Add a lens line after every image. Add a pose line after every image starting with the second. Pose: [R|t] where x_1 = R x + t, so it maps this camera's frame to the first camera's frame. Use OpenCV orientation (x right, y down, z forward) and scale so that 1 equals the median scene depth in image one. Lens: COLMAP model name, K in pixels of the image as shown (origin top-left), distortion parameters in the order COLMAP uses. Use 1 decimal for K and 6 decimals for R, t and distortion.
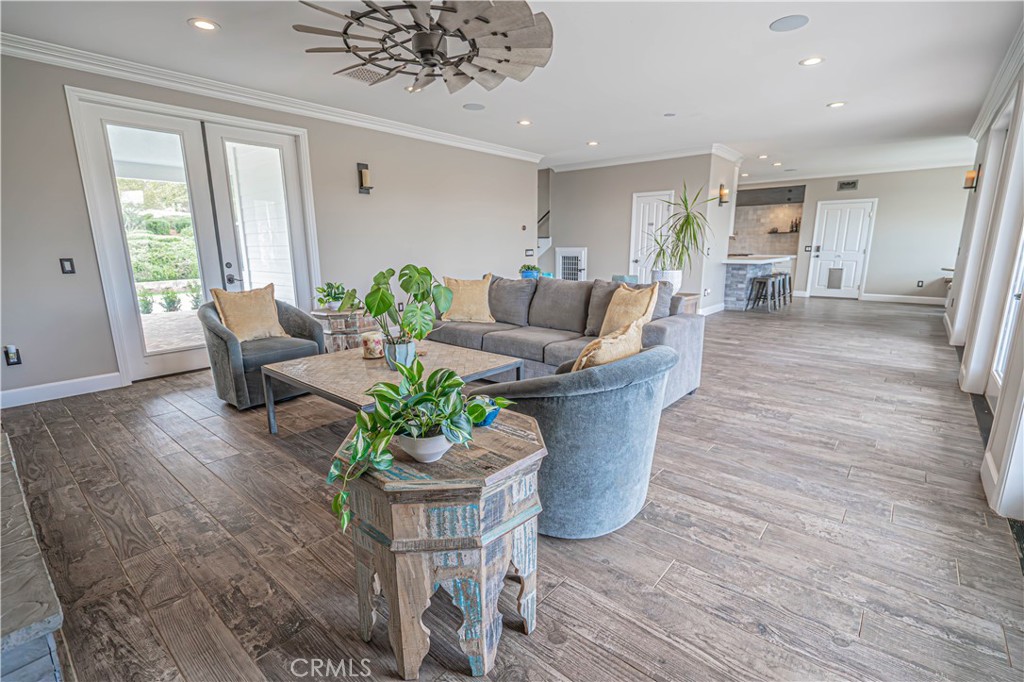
lens RADIAL K [[466.9, 0, 515.1], [0, 466.9, 346.0], [0, 0, 1]] dist [-0.003586, 0.000643]
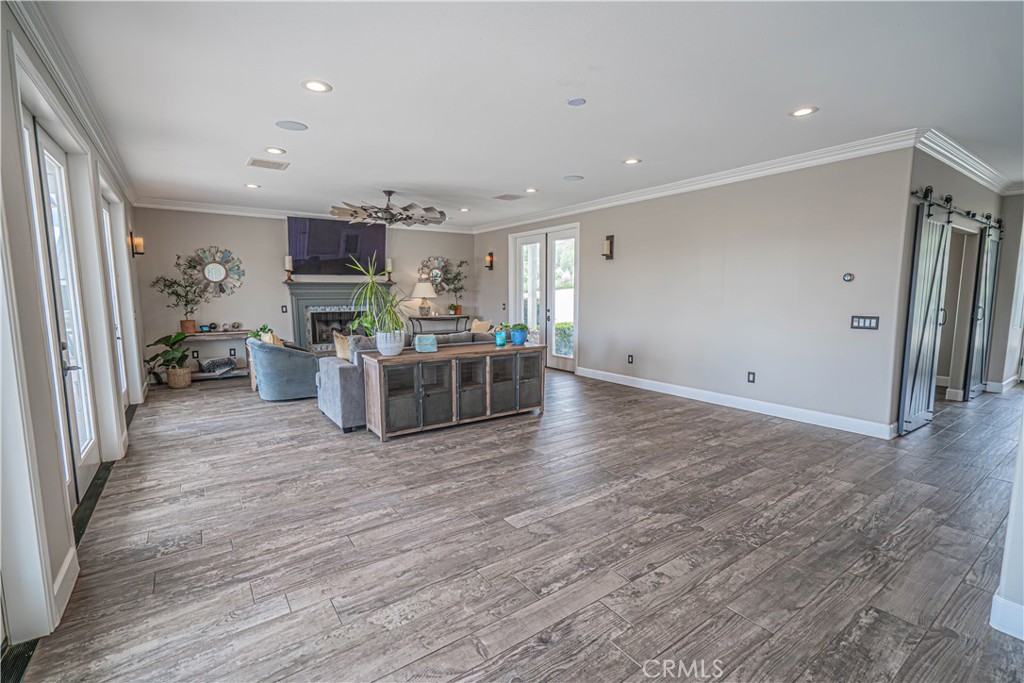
lens RADIAL K [[460.4, 0, 512.7], [0, 460.4, 344.7], [0, 0, 1]] dist [-0.005354, 0.000621]
pose [[-0.244796, 0.116837, -0.962509, 1.508310], [-0.203411, 0.964432, 0.168804, -0.434467], [0.947997, 0.237108, -0.212323, 1.761212]]
